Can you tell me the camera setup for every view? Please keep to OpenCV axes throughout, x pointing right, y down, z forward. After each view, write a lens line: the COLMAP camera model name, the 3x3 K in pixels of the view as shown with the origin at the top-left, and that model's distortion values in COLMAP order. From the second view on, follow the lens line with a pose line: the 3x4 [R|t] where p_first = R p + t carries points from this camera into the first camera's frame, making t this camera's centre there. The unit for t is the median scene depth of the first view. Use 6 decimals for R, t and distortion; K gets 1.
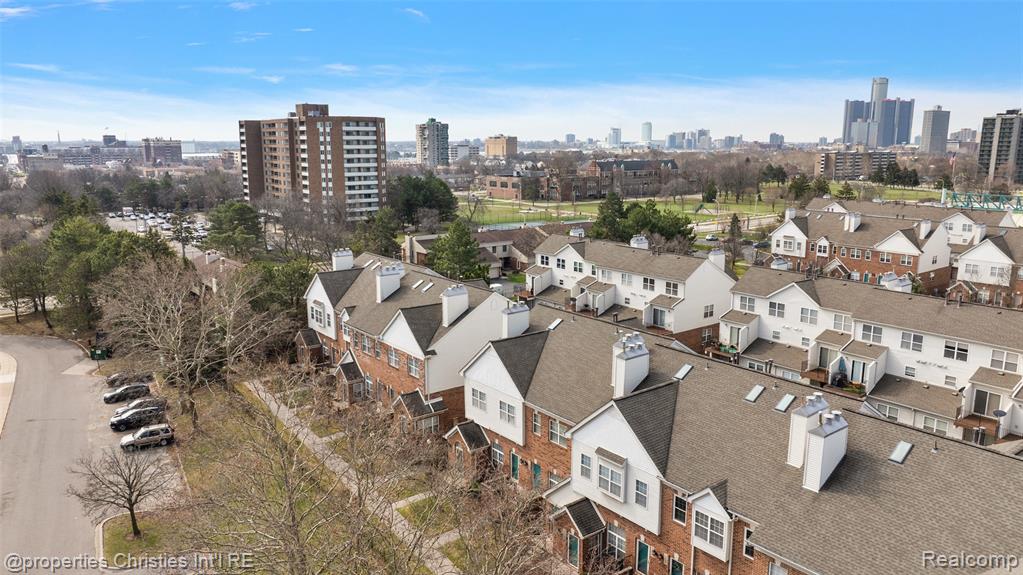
lens RADIAL K [[734.4, 0, 511.5], [0, 734.4, 287.5], [0, 0, 1]] dist [-0.016133, -0.008876]
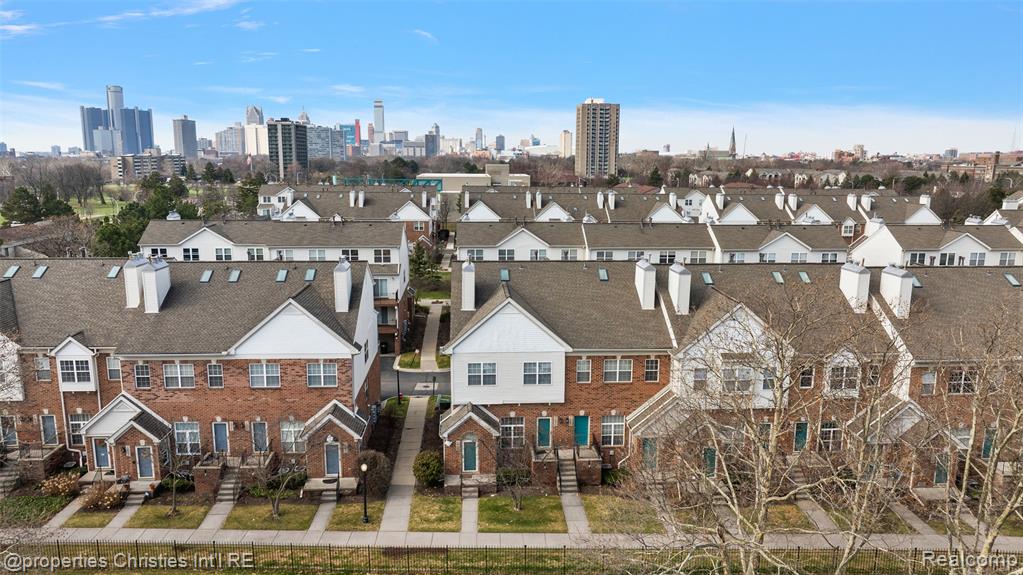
lens RADIAL K [[718.5, 0, 513.4], [0, 718.5, 285.4], [0, 0, 1]] dist [-0.015445, -0.003240]
pose [[0.562879, -0.143115, 0.814055, -0.432471], [0.153852, 0.985824, 0.066932, 0.003018], [-0.812094, 0.087570, 0.576918, 0.316760]]
